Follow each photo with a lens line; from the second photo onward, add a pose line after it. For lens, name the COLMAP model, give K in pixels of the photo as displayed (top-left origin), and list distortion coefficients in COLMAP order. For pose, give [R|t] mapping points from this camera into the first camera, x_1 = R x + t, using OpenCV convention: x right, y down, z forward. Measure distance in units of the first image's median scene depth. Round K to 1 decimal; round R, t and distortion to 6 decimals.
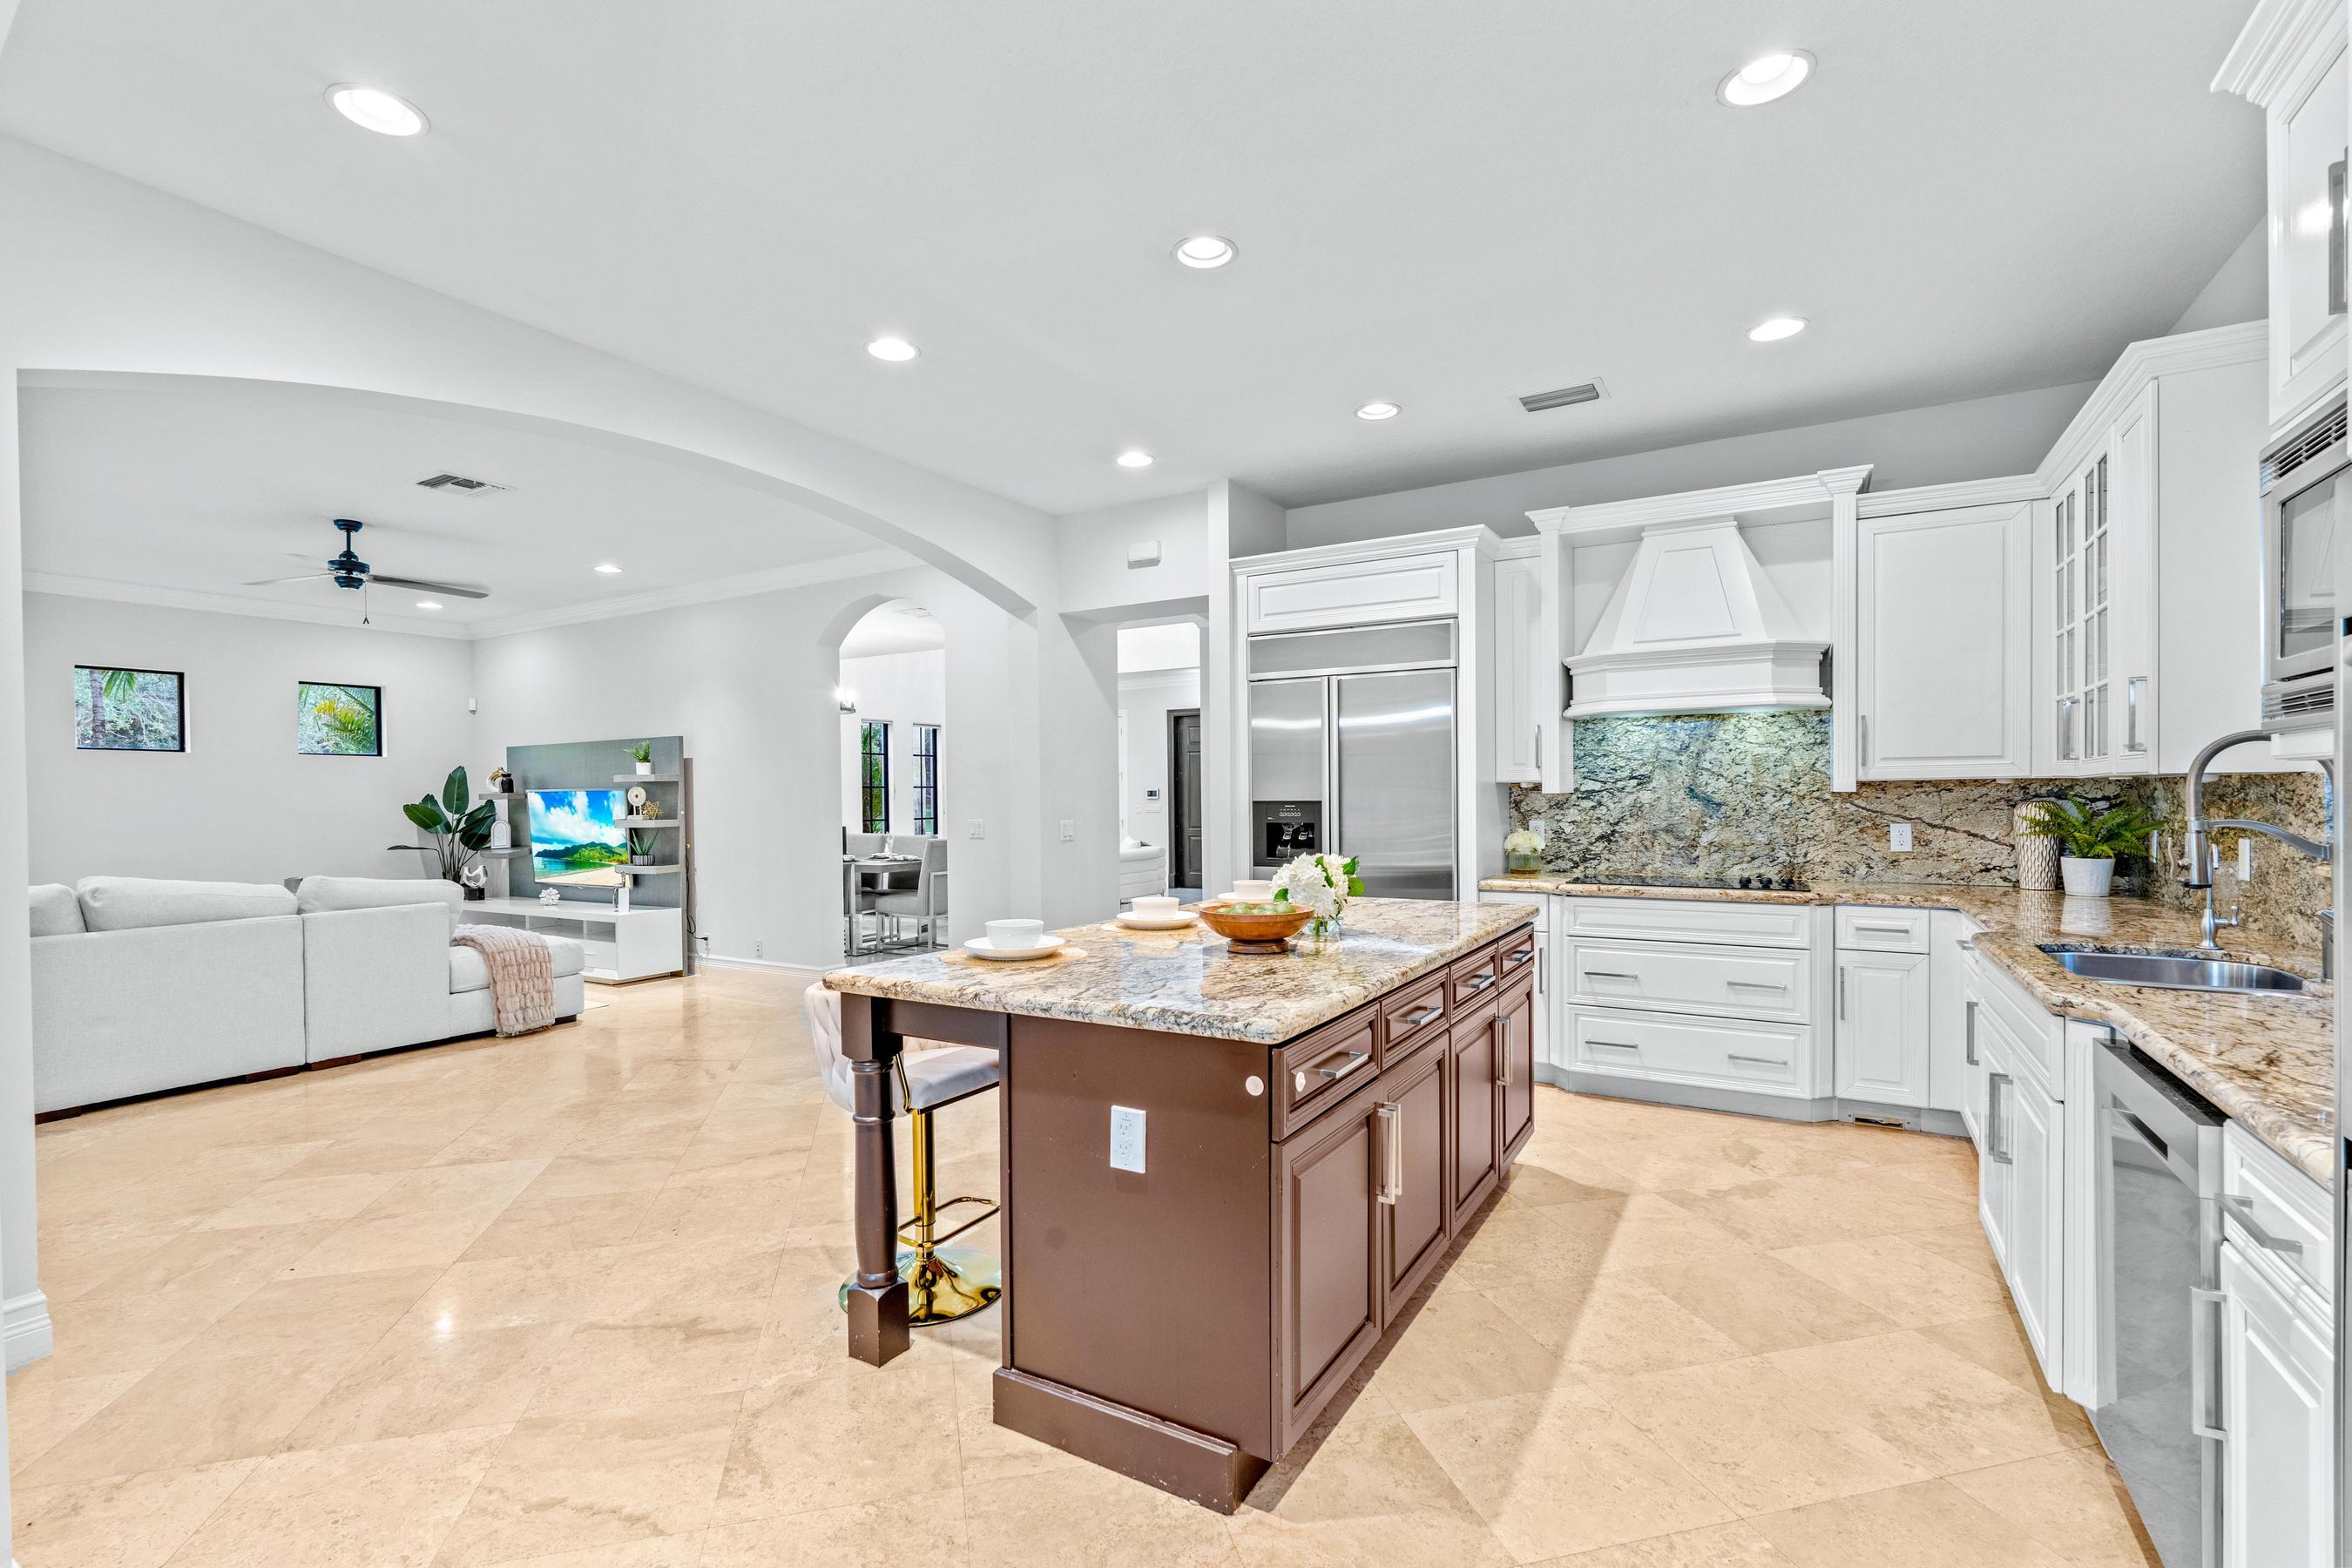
lens RADIAL K [[1053.7, 0, 1166.9], [0, 1053.7, 803.6], [0, 0, 1]] dist [0.000277, 0.000032]
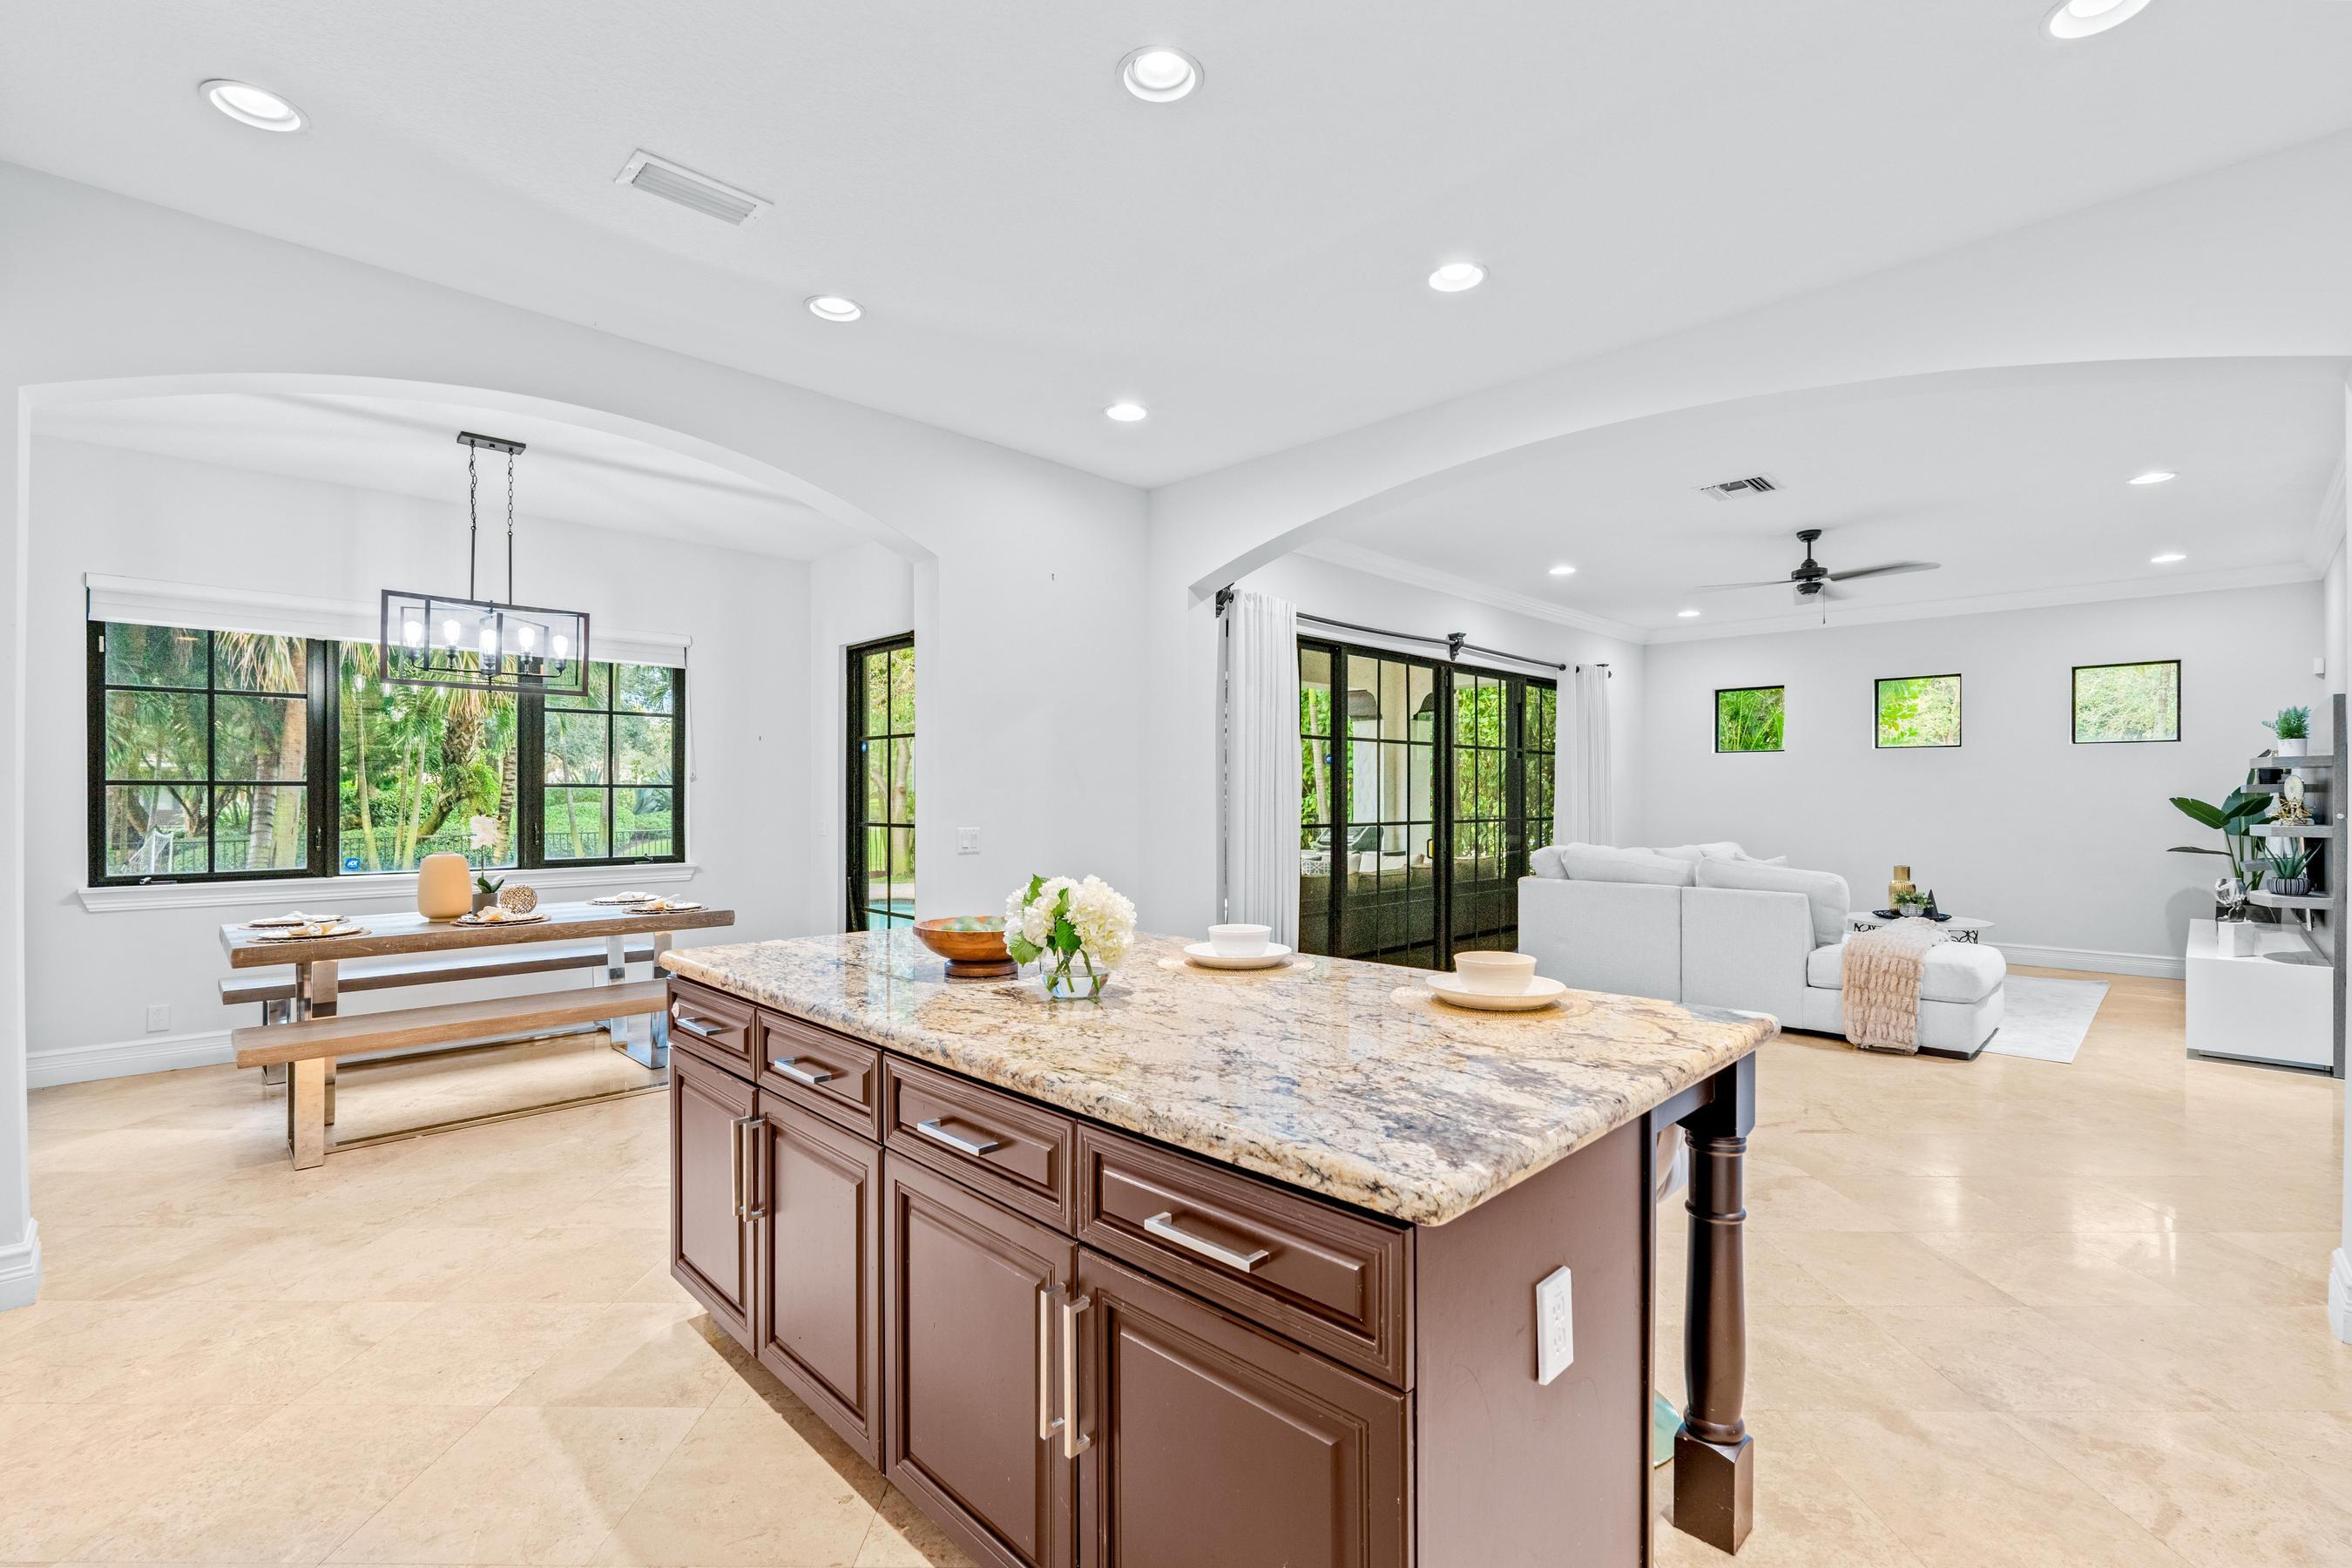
lens RADIAL K [[1034.1, 0, 1175.1], [0, 1034.1, 791.0], [0, 0, 1]] dist [0.000124, -0.000076]
pose [[-0.246268, 0.005598, -0.969186, 0.488527], [-0.008798, 0.999929, 0.008011, -0.008234], [0.969162, 0.010500, -0.246201, 0.767740]]
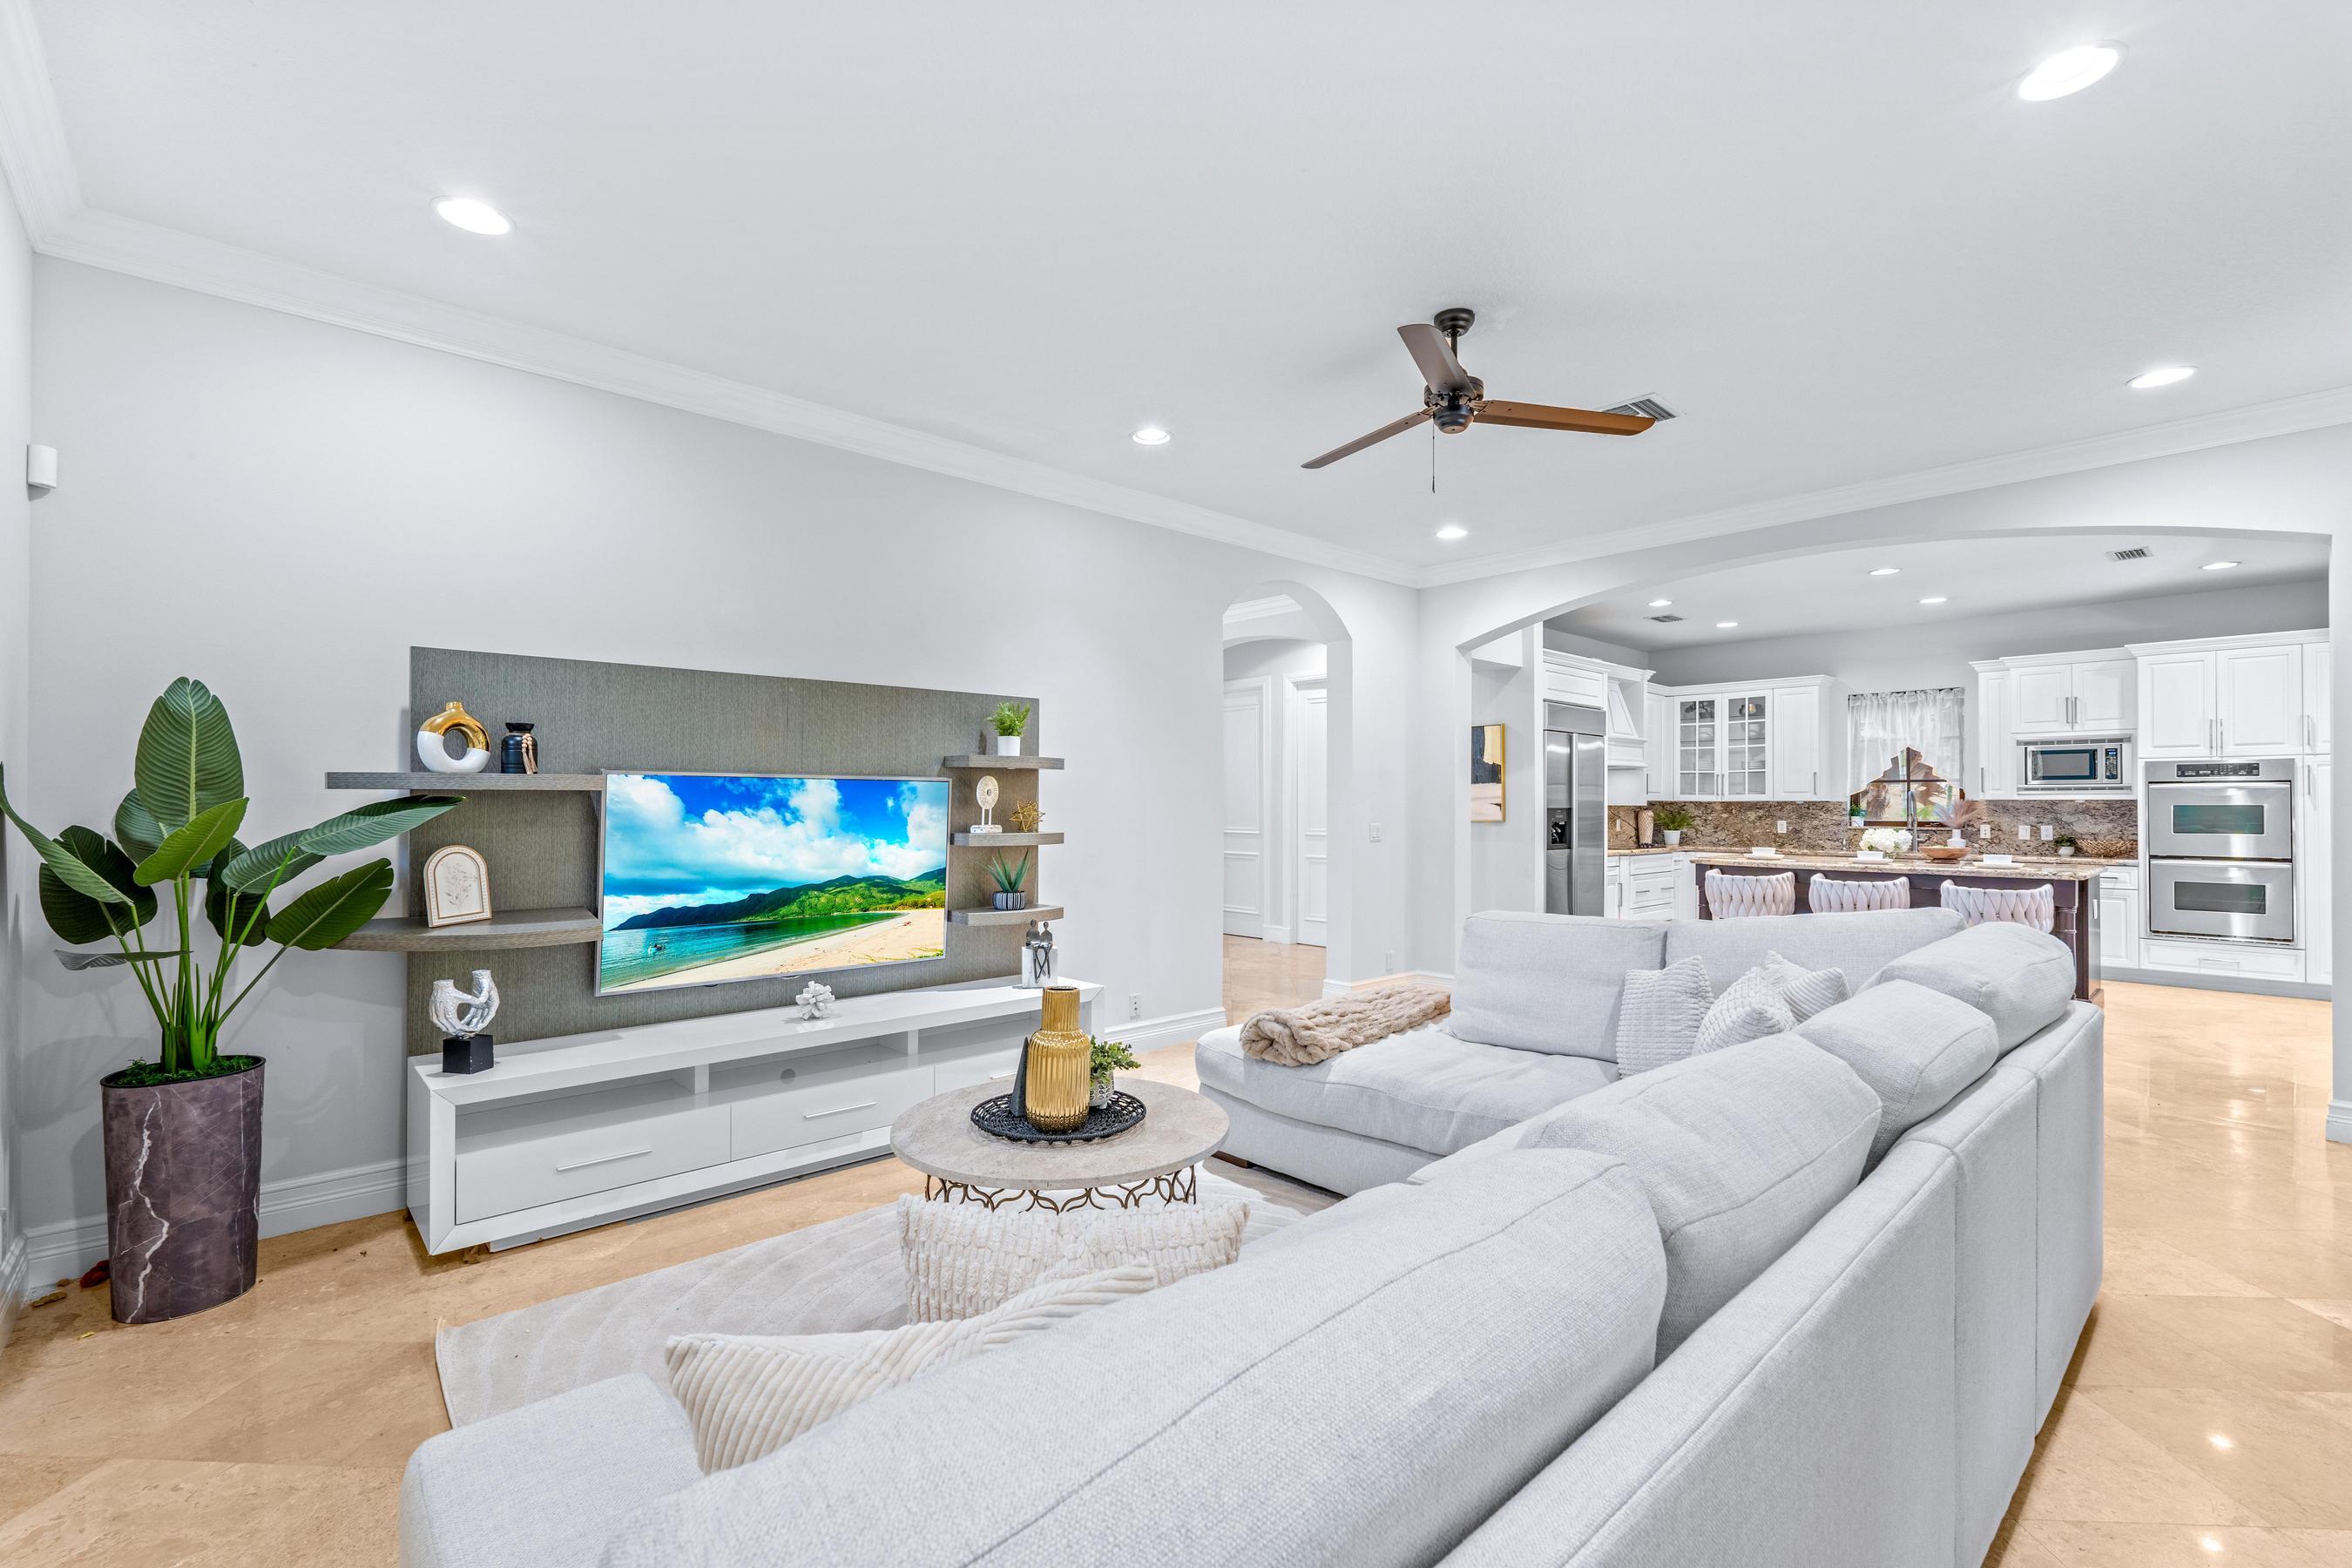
lens RADIAL K [[1034.1, 0, 1175.1], [0, 1034.1, 791.0], [0, 0, 1]] dist [0.000124, -0.000076]
pose [[0.280769, 0.025024, 0.959449, -1.656258], [0.003670, 0.999625, -0.027146, 0.013518], [-0.959768, 0.011143, 0.280572, 1.196391]]
